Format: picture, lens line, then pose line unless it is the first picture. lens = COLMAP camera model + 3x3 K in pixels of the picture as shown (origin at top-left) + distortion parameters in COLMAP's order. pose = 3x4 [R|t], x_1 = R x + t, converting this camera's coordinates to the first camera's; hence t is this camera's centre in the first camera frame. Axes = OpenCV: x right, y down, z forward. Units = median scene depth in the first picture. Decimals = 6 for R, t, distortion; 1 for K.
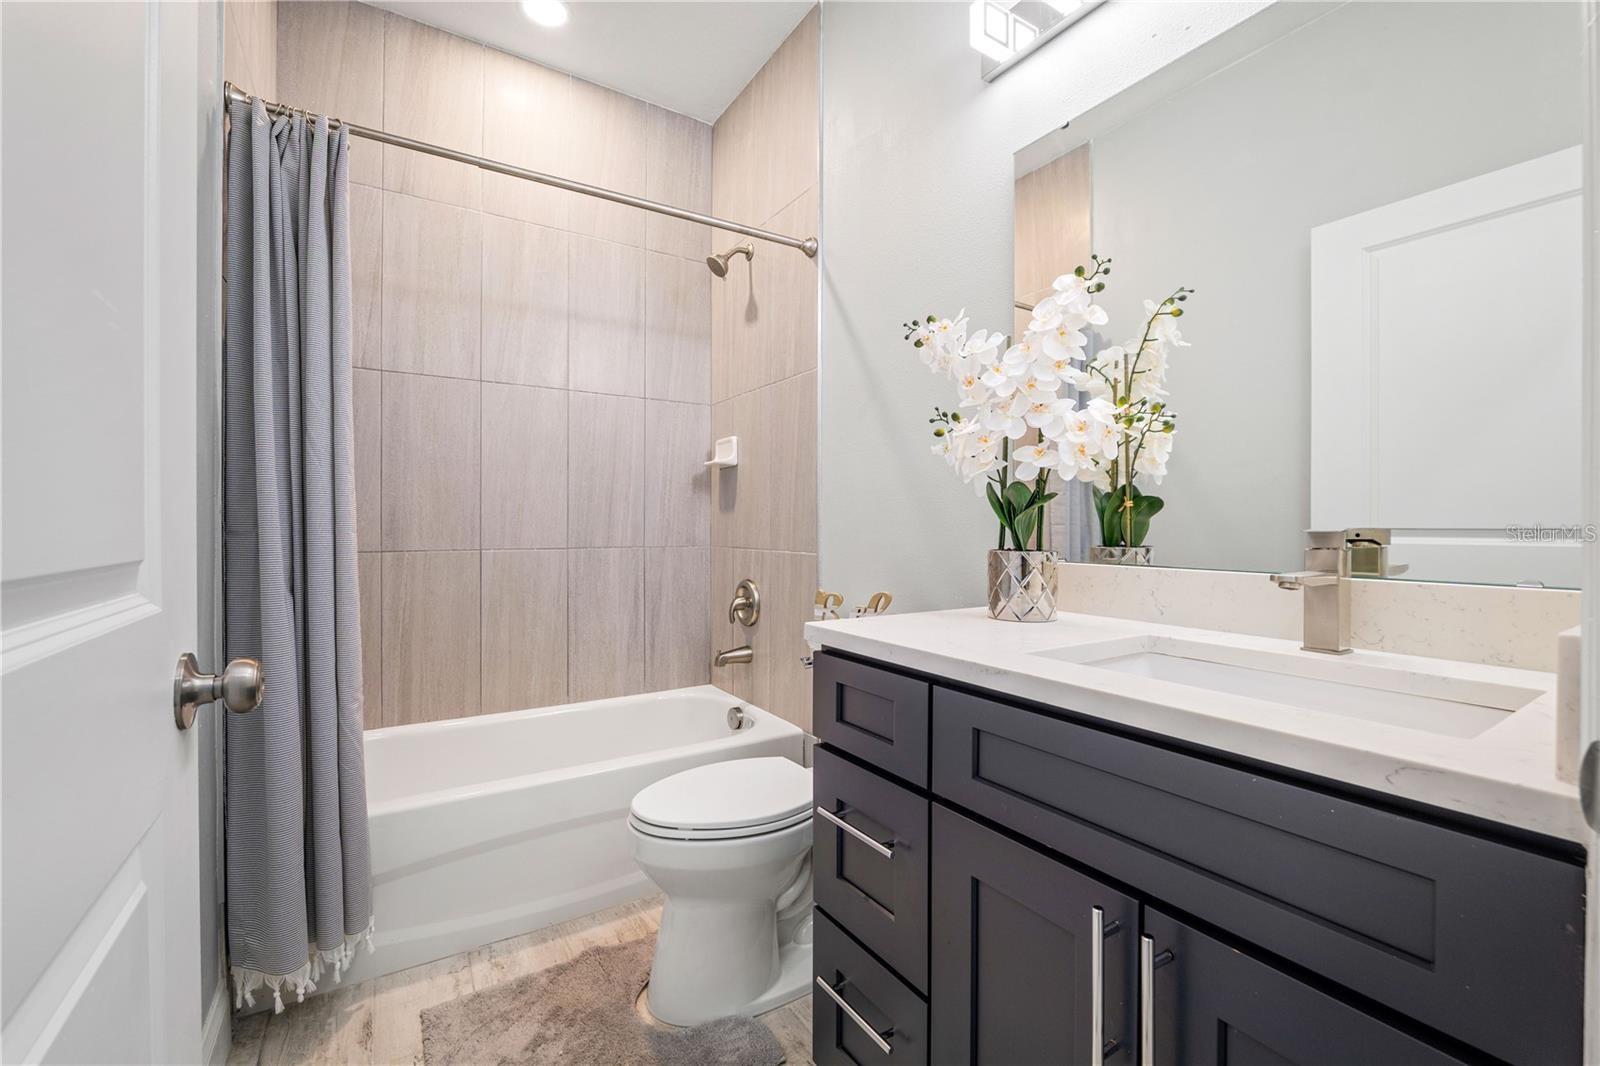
lens RADIAL K [[670.5, 0, 799.4], [0, 670.5, 533.6], [0, 0, 1]] dist [-0.002043, -0.000069]
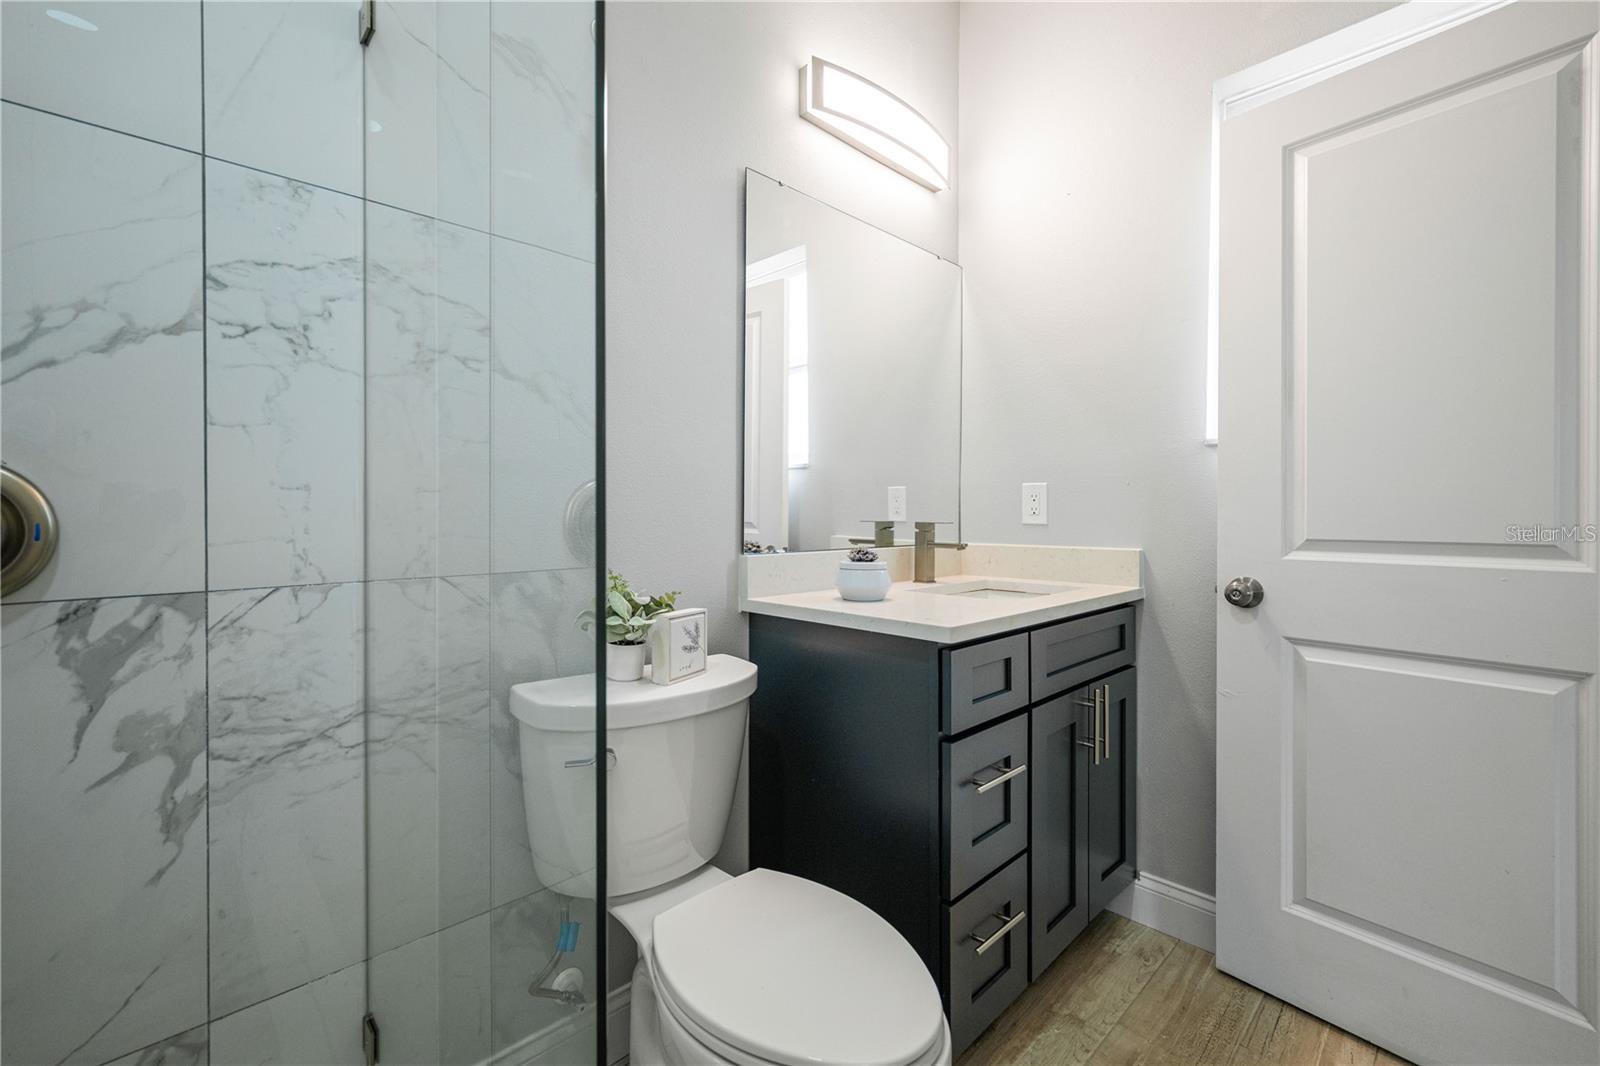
lens RADIAL K [[675.9, 0, 808.7], [0, 675.9, 512.5], [0, 0, 1]] dist [0.007764, -0.000140]
pose [[-0.201984, 0.001588, 0.979388, -0.745604], [0.006846, 0.999977, -0.000210, -0.027152], [-0.979365, 0.006662, -0.201990, 1.132720]]
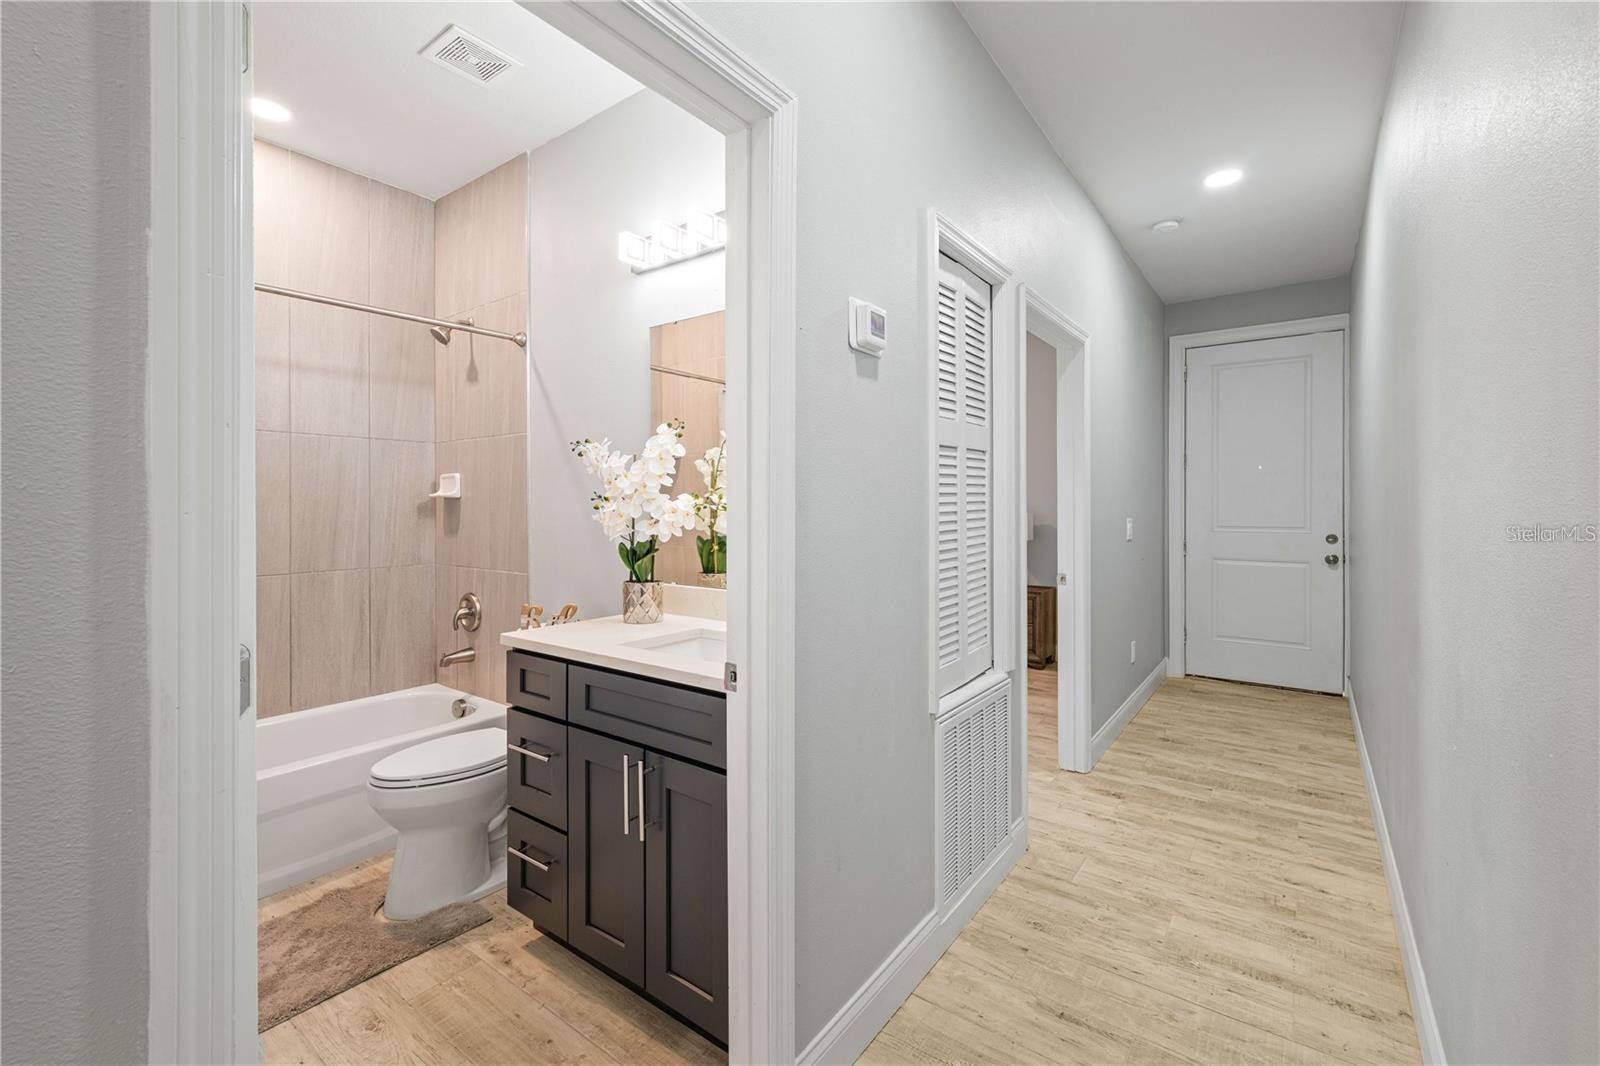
lens RADIAL K [[675.9, 0, 808.7], [0, 675.9, 512.5], [0, 0, 1]] dist [0.007764, -0.000140]
pose [[0.931924, -0.005499, 0.362613, 0.089254], [0.007459, 0.999964, -0.004005, -0.120886], [-0.362578, 0.006438, 0.931931, -0.653123]]
